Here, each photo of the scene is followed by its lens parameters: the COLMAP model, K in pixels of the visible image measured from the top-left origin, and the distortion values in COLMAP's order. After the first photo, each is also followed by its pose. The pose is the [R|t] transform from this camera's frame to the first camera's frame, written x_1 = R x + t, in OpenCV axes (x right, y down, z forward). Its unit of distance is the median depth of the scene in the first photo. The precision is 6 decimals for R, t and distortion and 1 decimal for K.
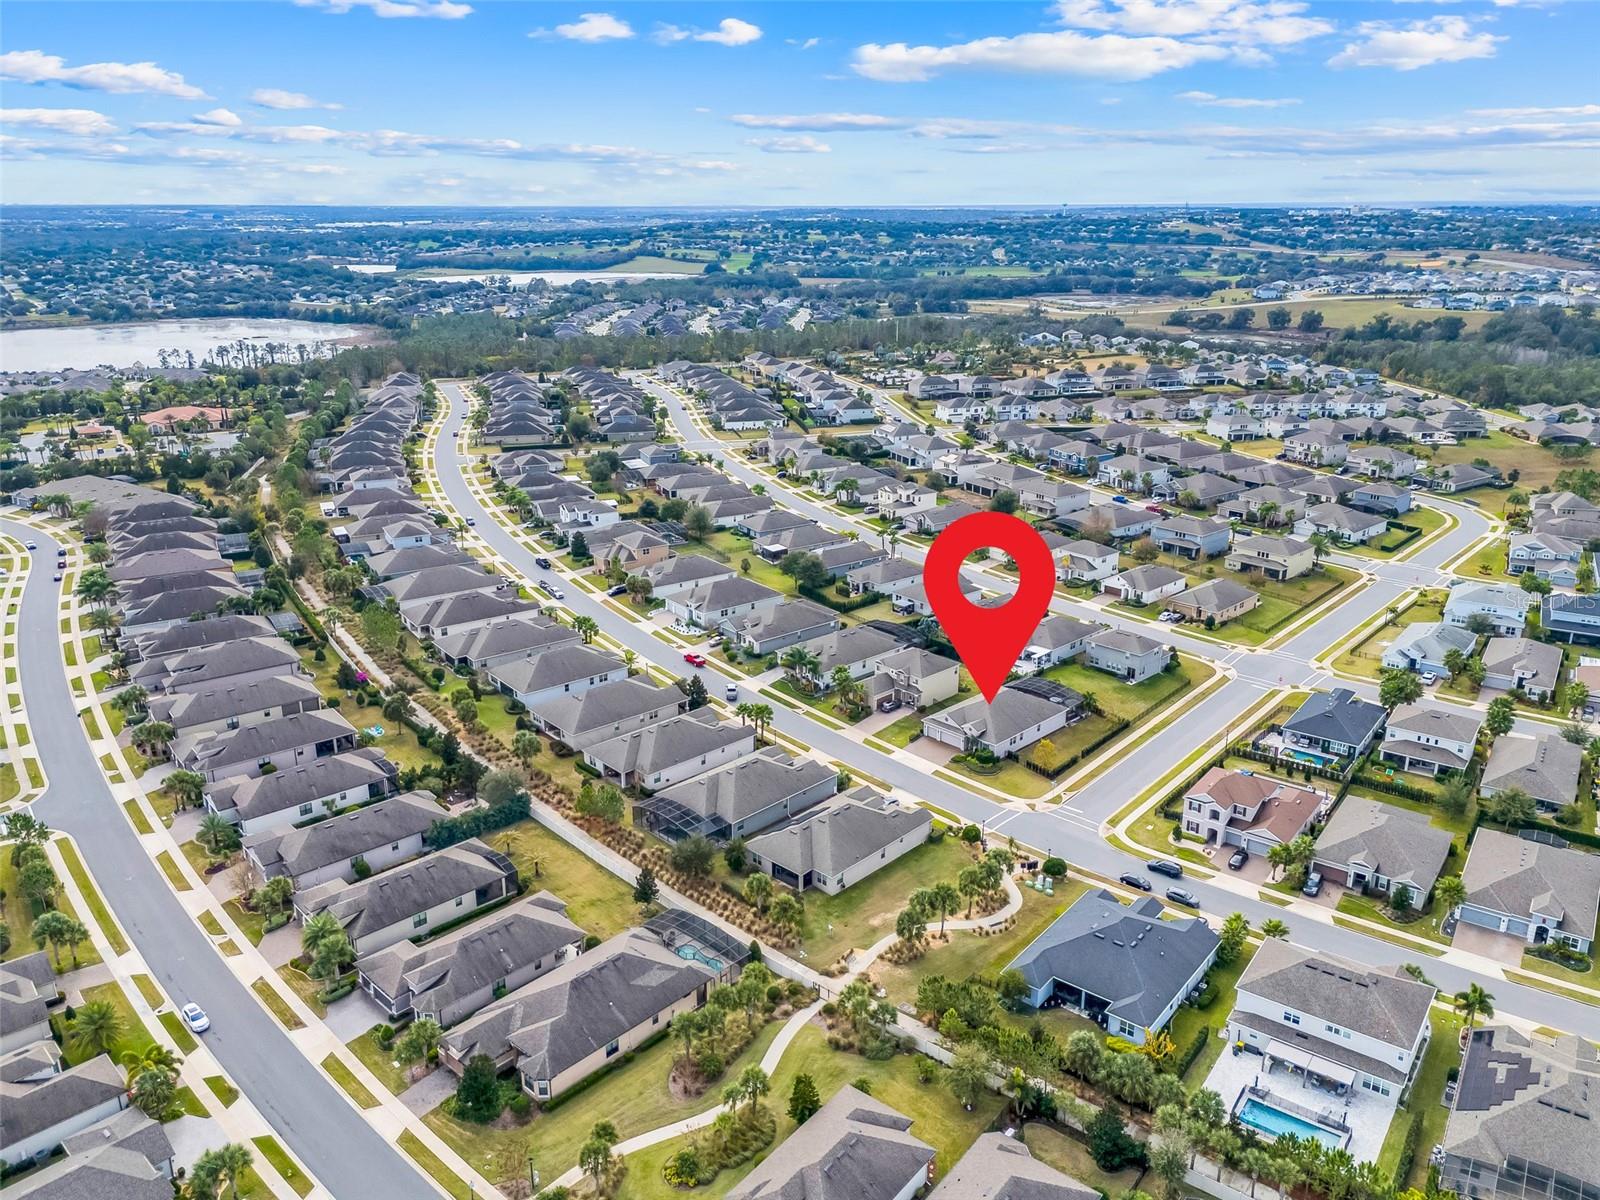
lens RADIAL K [[1146.1, 0, 800.0], [0, 1146.1, 600.0], [0, 0, 1]] dist [0.044469, -0.005728]
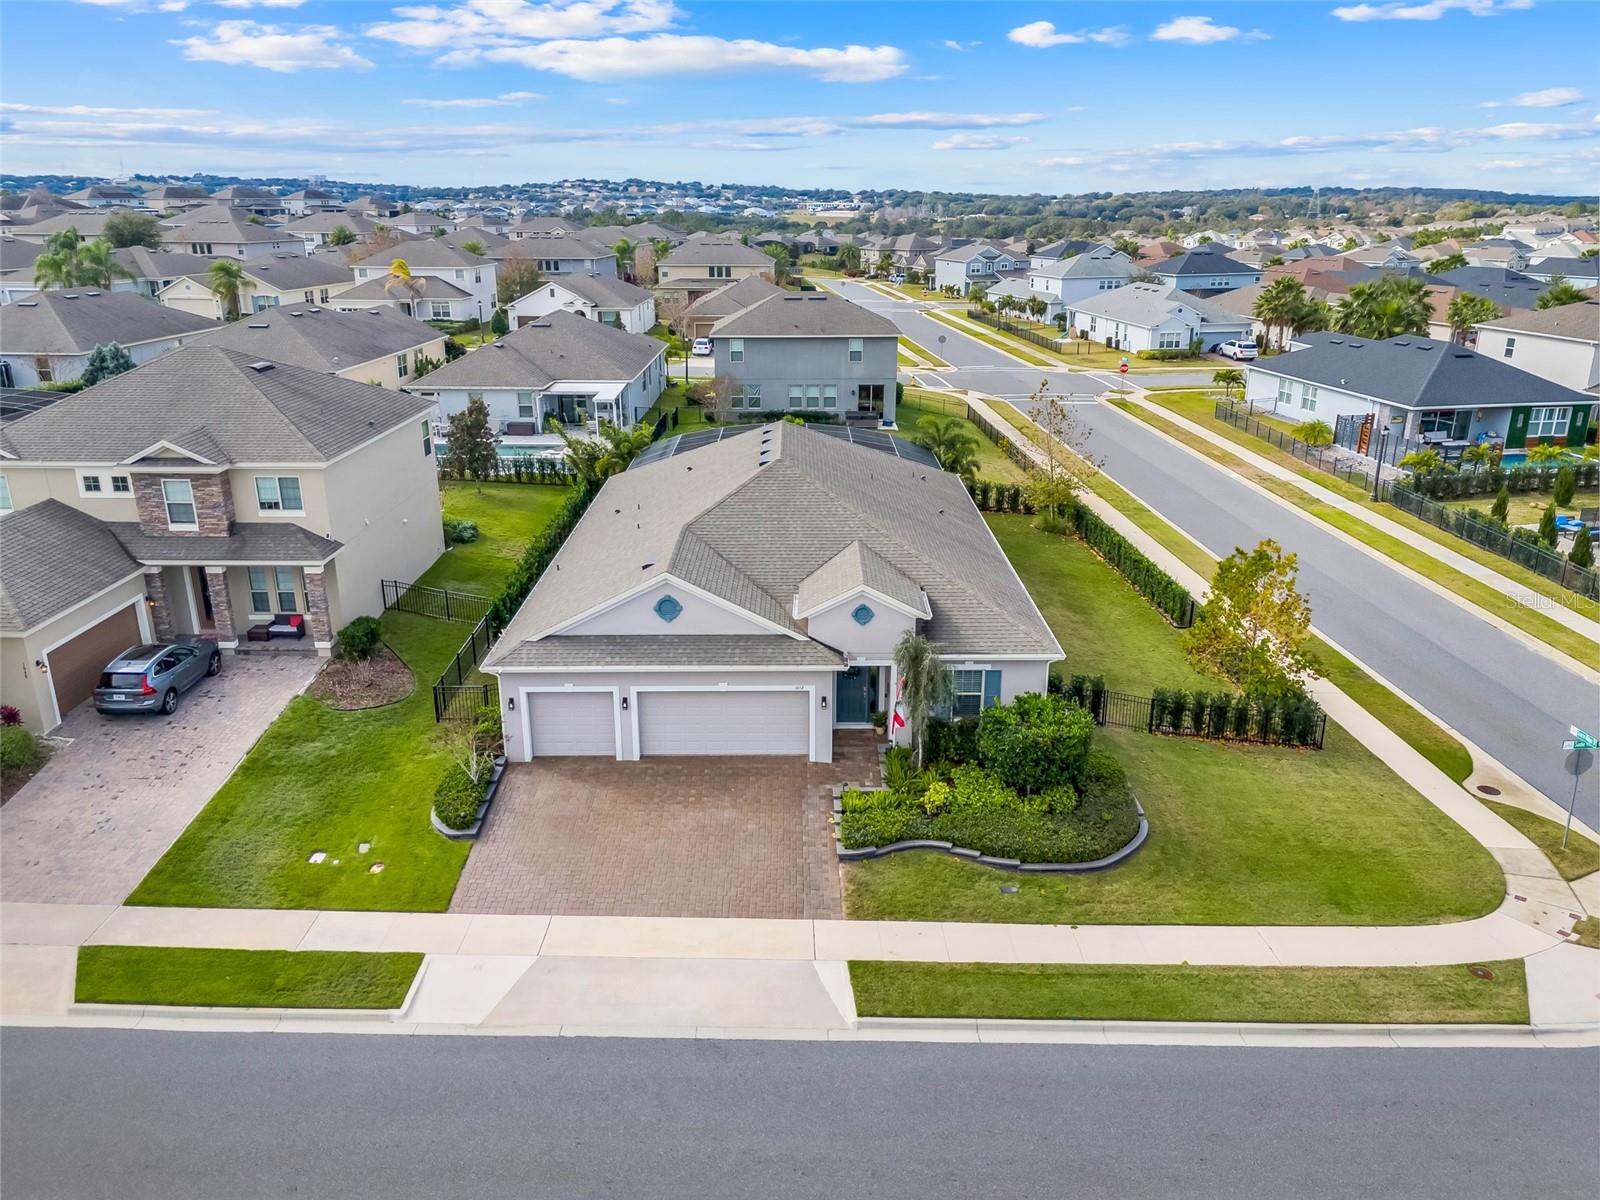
lens RADIAL K [[1129.8, 0, 770.9], [0, 1129.8, 593.7], [0, 0, 1]] dist [0.039471, -0.009821]
pose [[0.708801, -0.228341, 0.667429, 0.038426], [0.224484, 0.969986, 0.093453, 0.092133], [-0.668737, 0.083588, 0.738786, 0.883565]]
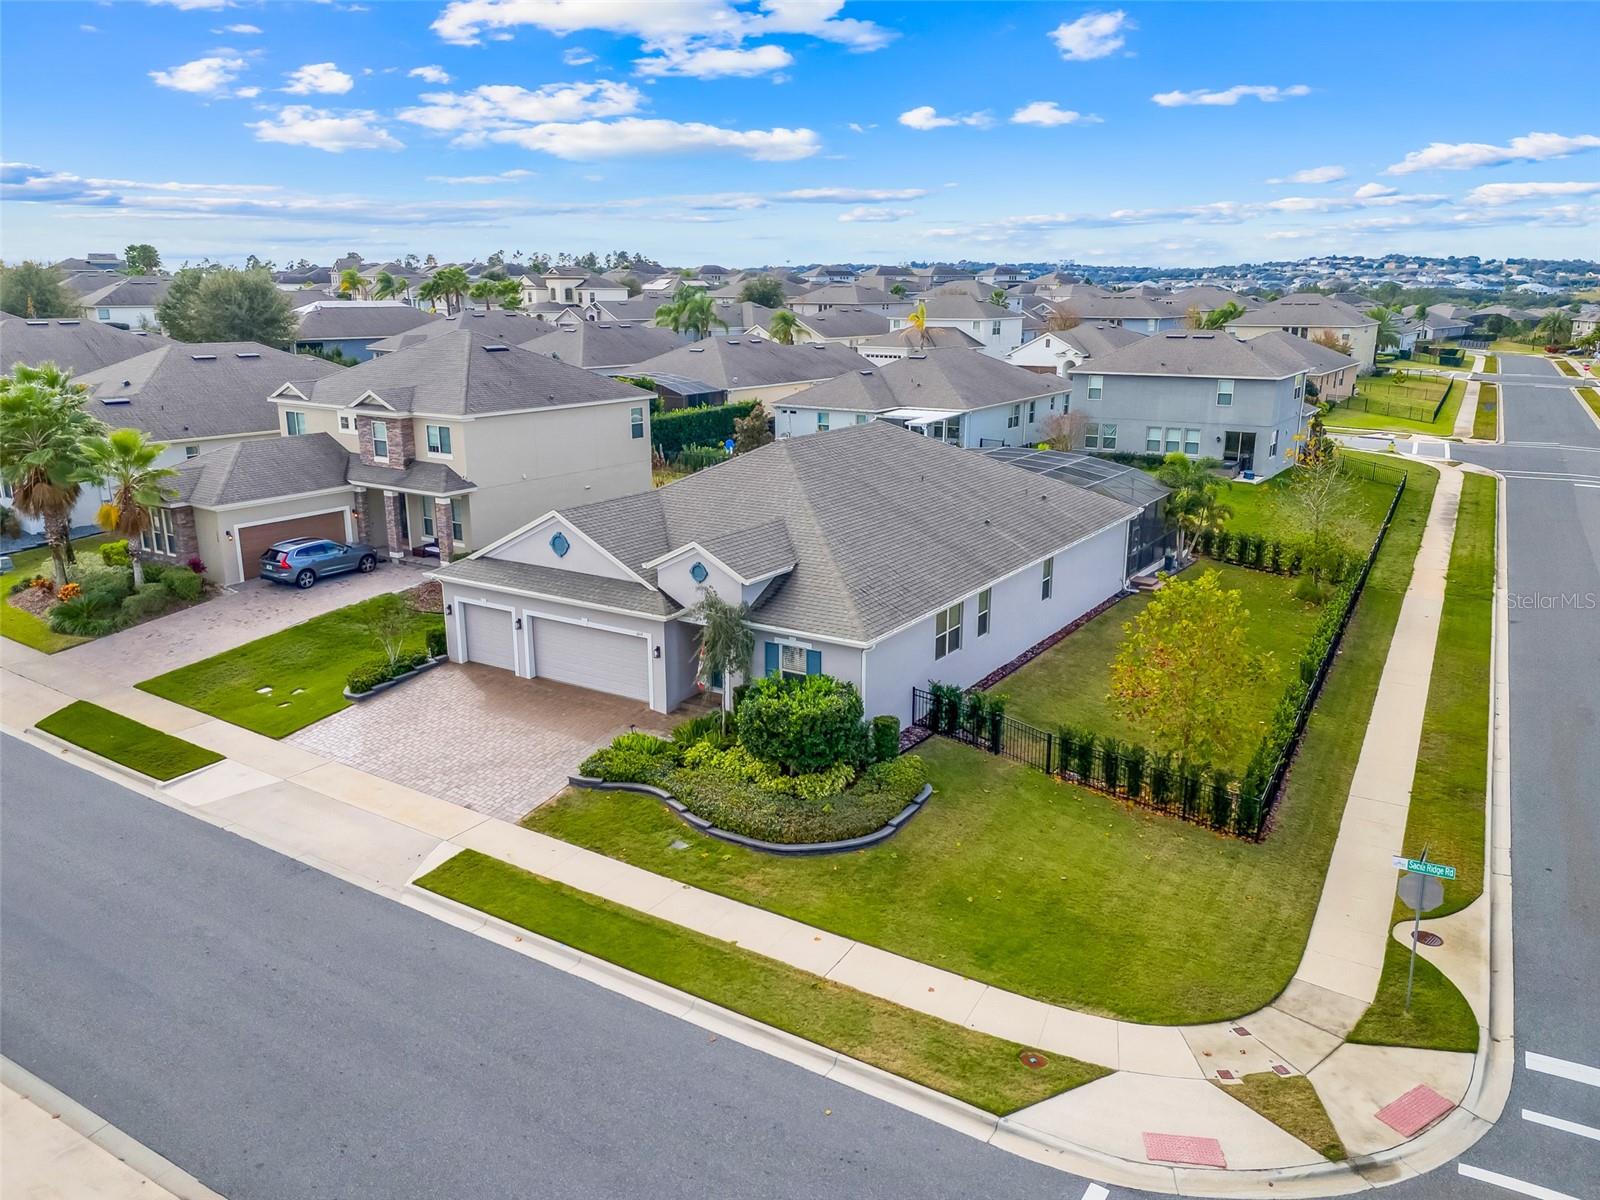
lens RADIAL K [[1146.1, 0, 800.0], [0, 1146.1, 600.0], [0, 0, 1]] dist [0.044469, -0.005728]
pose [[0.973984, -0.059145, 0.218763, 0.125393], [0.070648, 0.996480, -0.045134, 0.123241], [-0.215323, 0.059415, 0.974734, 0.831563]]
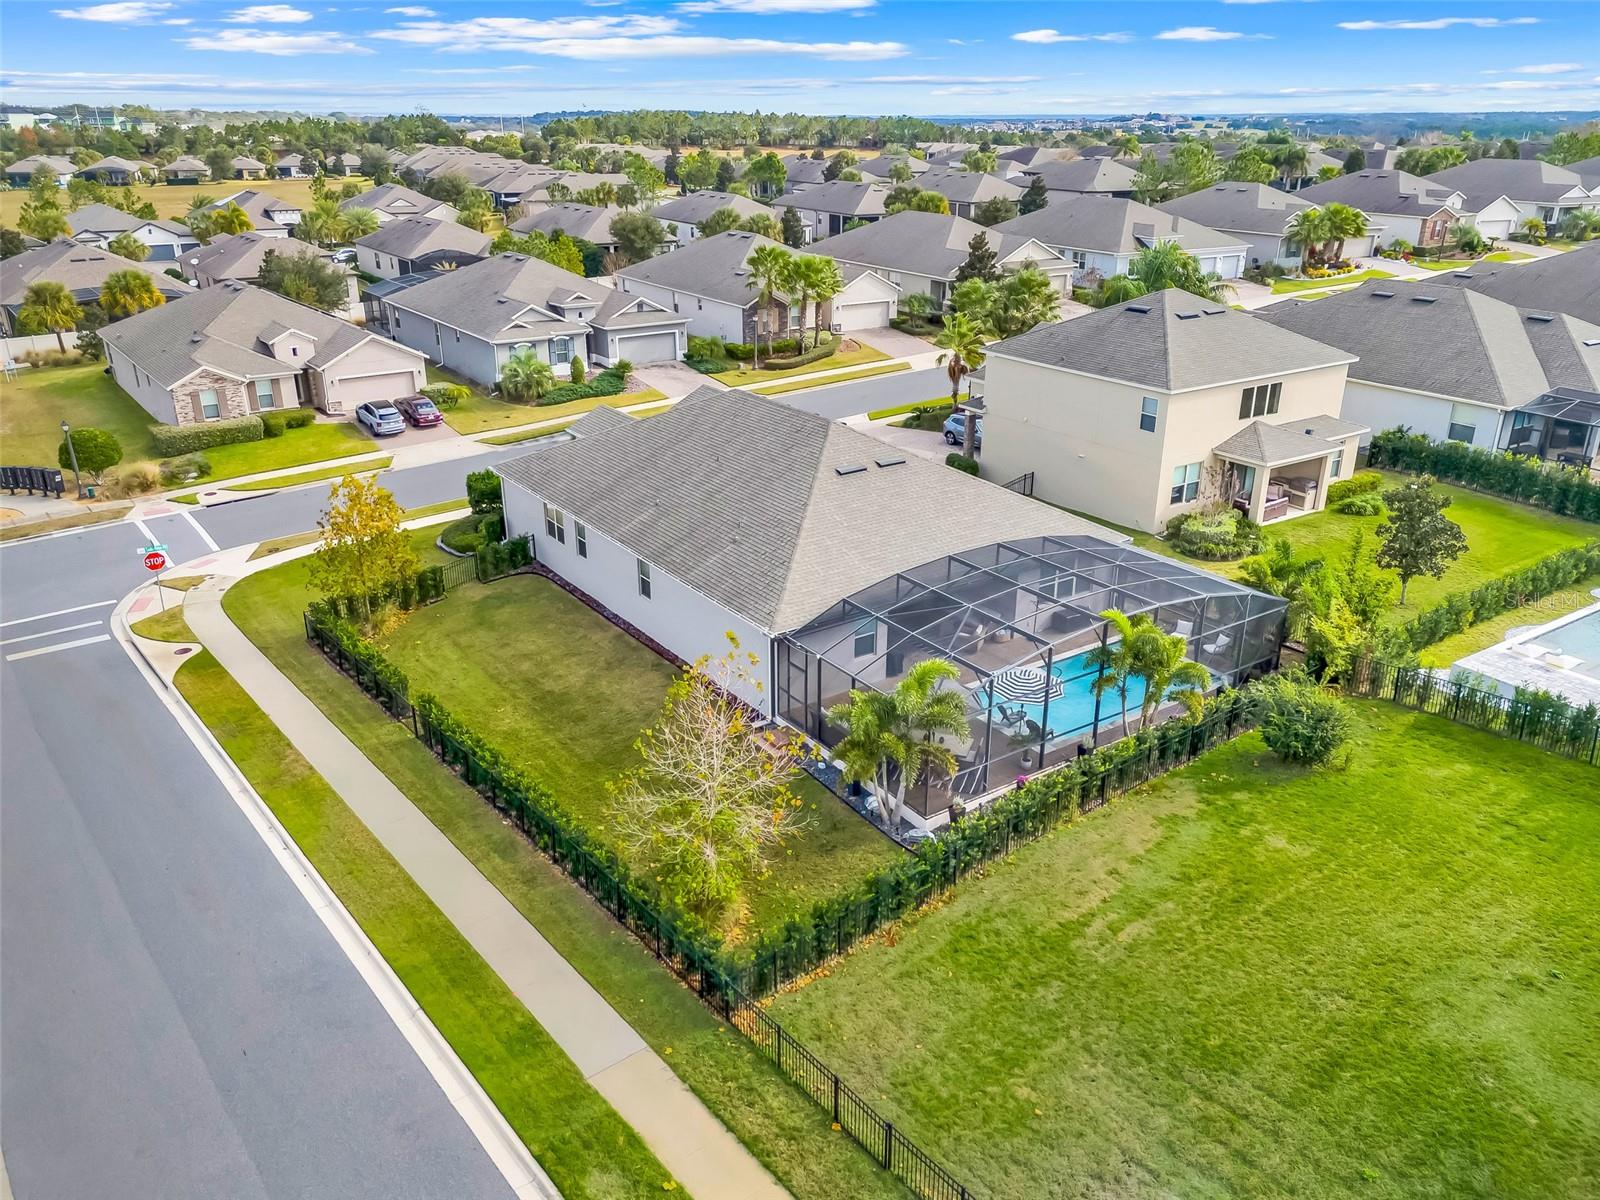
lens RADIAL K [[1238.5, 0, 800.0], [0, 1238.5, 600.0], [0, 0, 1]] dist [0.112594, -0.000318]
pose [[-0.157255, 0.359987, -0.919609, 0.407706], [-0.317515, 0.863322, 0.392249, 0.021702], [0.935123, 0.353673, -0.021460, 1.046016]]
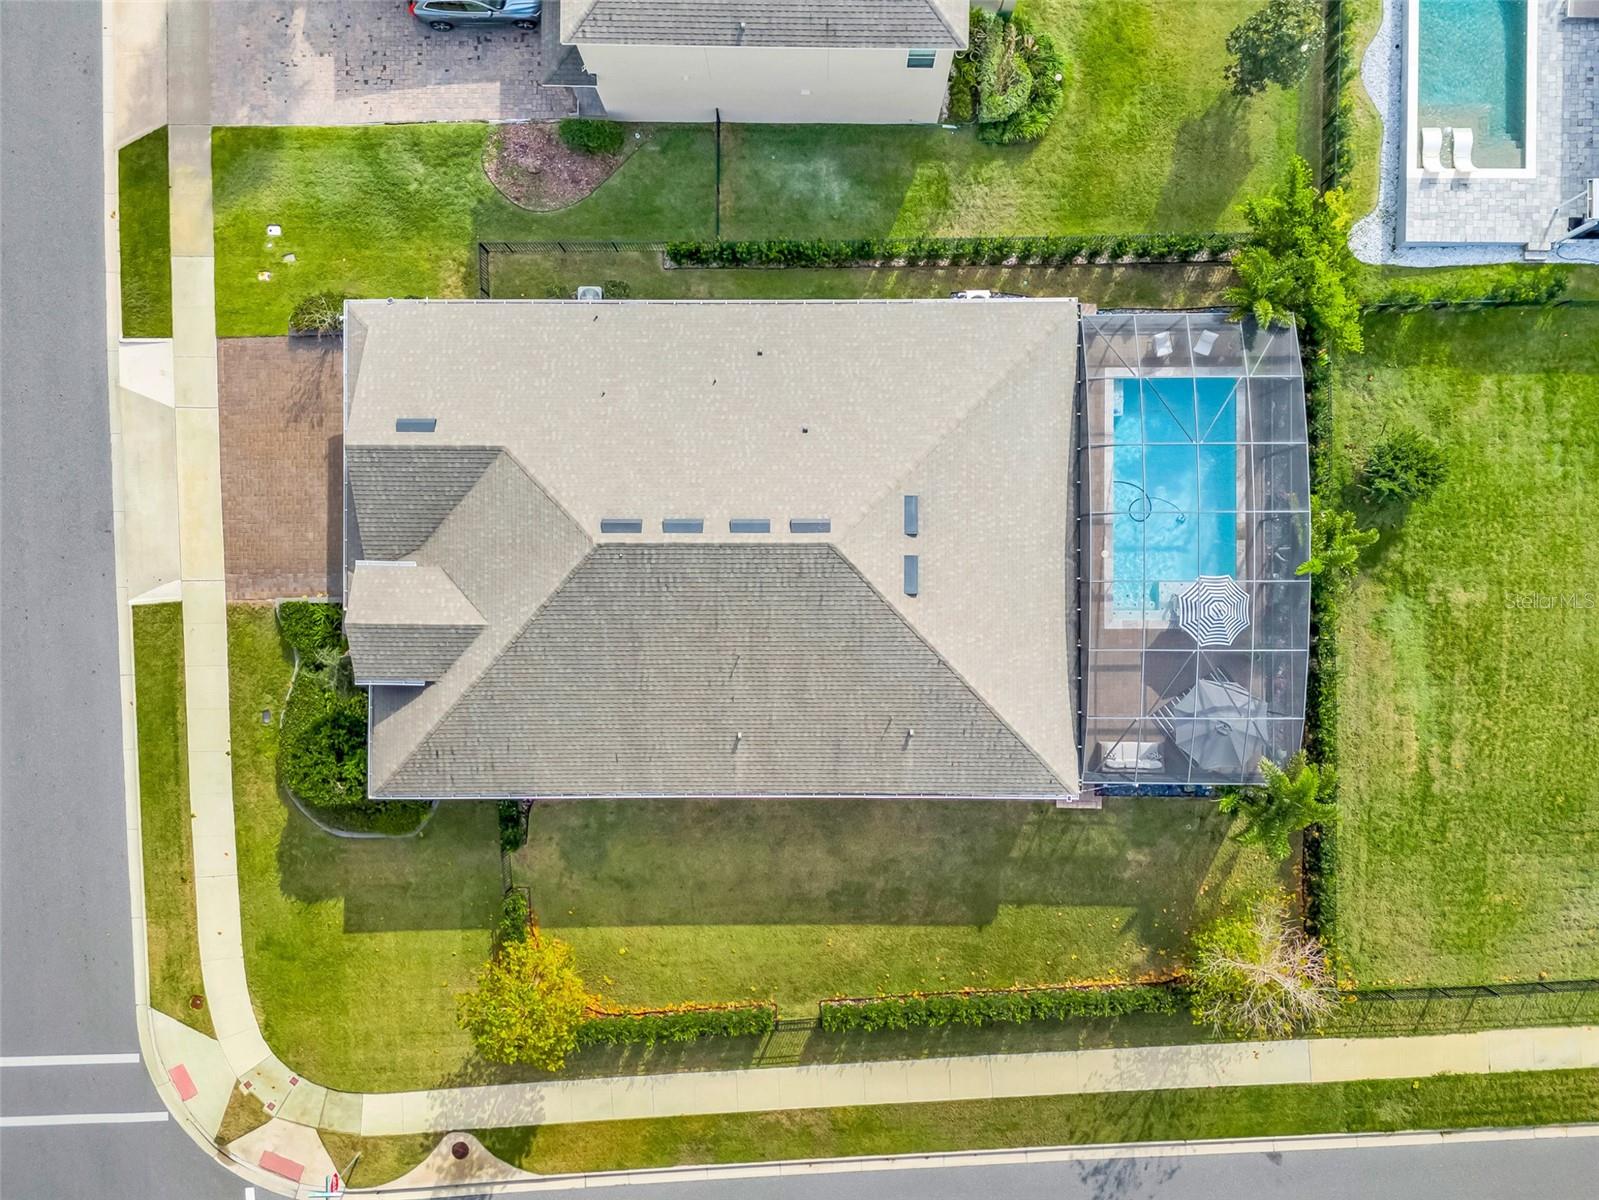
lens RADIAL K [[1145.4, 0, 799.5], [0, 1145.4, 600.0], [0, 0, 1]] dist [0.044469, -0.005728]
pose [[0.722529, 0.691199, -0.013989, 0.193482], [-0.231322, 0.260777, 0.937276, -0.064878], [0.651492, -0.673973, 0.348308, 0.970117]]
